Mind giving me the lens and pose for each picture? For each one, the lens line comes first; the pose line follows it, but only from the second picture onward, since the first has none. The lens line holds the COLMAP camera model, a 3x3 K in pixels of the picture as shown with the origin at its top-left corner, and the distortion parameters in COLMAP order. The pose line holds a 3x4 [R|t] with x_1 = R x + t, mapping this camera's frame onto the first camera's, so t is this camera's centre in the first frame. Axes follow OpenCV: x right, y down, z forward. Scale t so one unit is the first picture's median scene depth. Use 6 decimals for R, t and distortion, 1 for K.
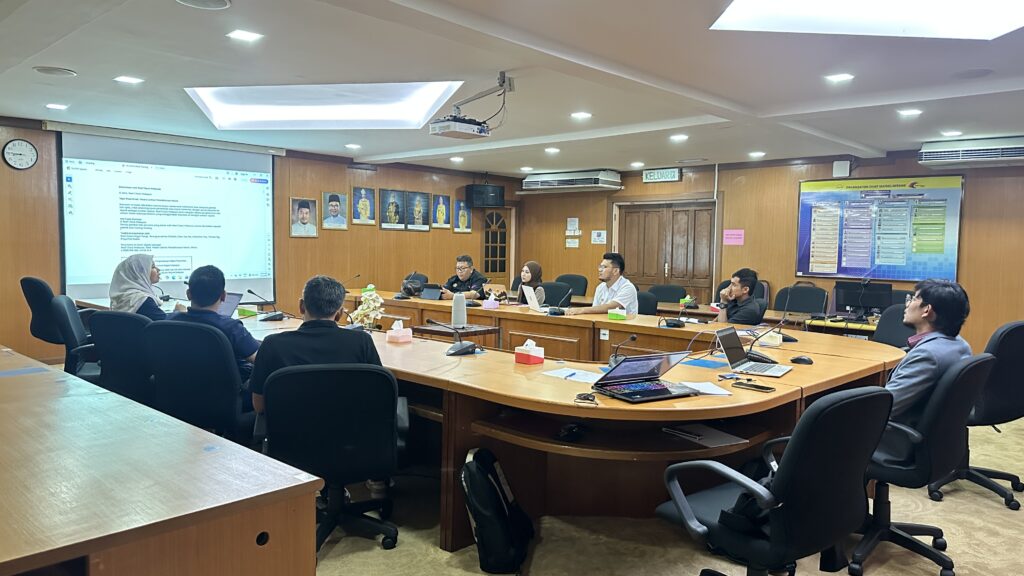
lens RADIAL K [[726.3, 0, 512.0], [0, 726.3, 288.0], [0, 0, 1]] dist [-0.000013, -0.000503]
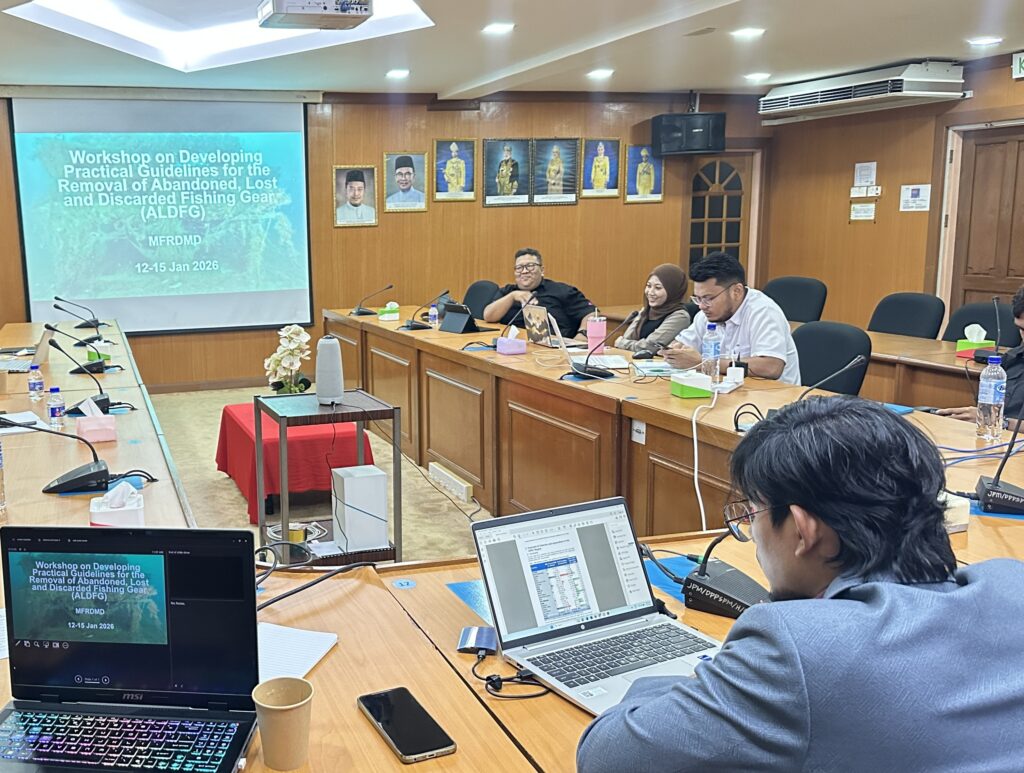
lens RADIAL K [[934.0, 0, 512.0], [0, 934.0, 386.5], [0, 0, 1]] dist [-0.059232, -0.008331]
pose [[0.831134, 0.060869, -0.552731, 0.258478], [0.015319, 0.991107, 0.132180, -0.030008], [0.555861, -0.118326, 0.822810, 0.310082]]
